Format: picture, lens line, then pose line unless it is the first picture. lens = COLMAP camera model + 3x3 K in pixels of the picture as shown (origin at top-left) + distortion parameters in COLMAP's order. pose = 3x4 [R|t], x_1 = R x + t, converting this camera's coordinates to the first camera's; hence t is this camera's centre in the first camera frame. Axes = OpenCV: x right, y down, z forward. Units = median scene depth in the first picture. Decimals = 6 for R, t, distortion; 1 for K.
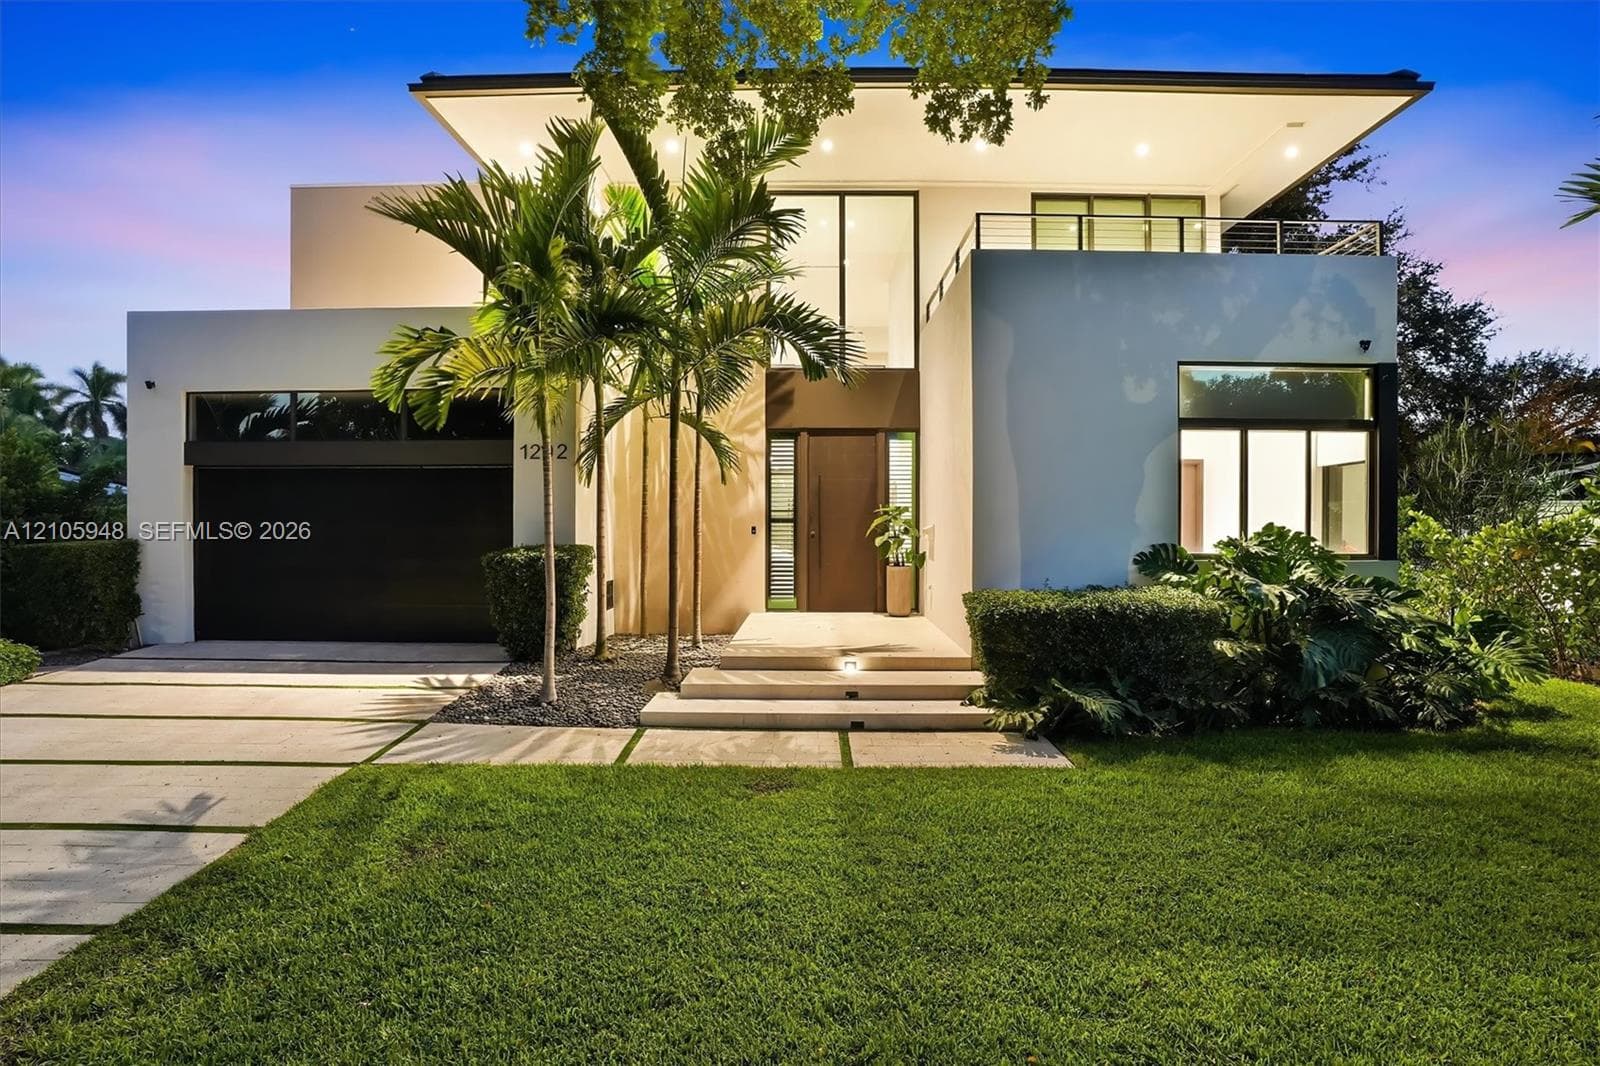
lens RADIAL K [[789.1, 0, 800.0], [0, 789.1, 533.0], [0, 0, 1]] dist [-0.000282, -0.054958]
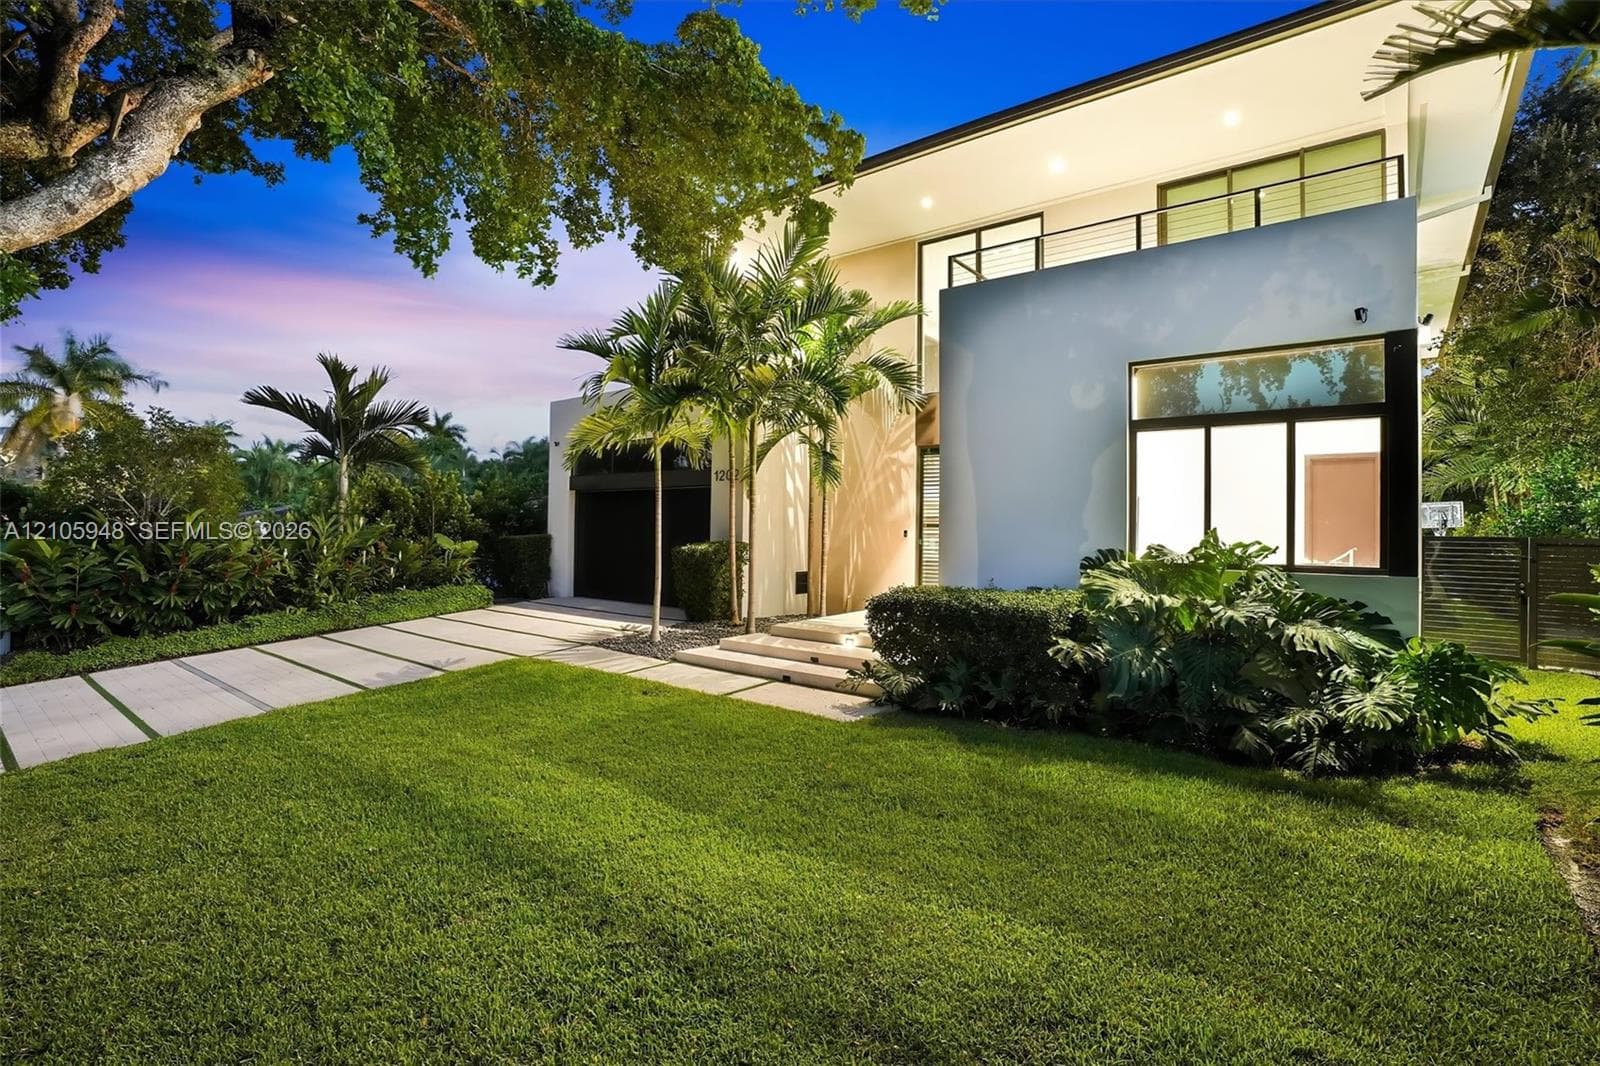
lens RADIAL K [[755.1, 0, 800.0], [0, 755.1, 533.0], [0, 0, 1]] dist [-0.012591, 0.000272]
pose [[0.802754, 0.009805, -0.596230, 0.707104], [-0.011505, 0.999933, 0.000954, -0.002031], [0.596200, 0.006094, 0.802813, 0.000829]]
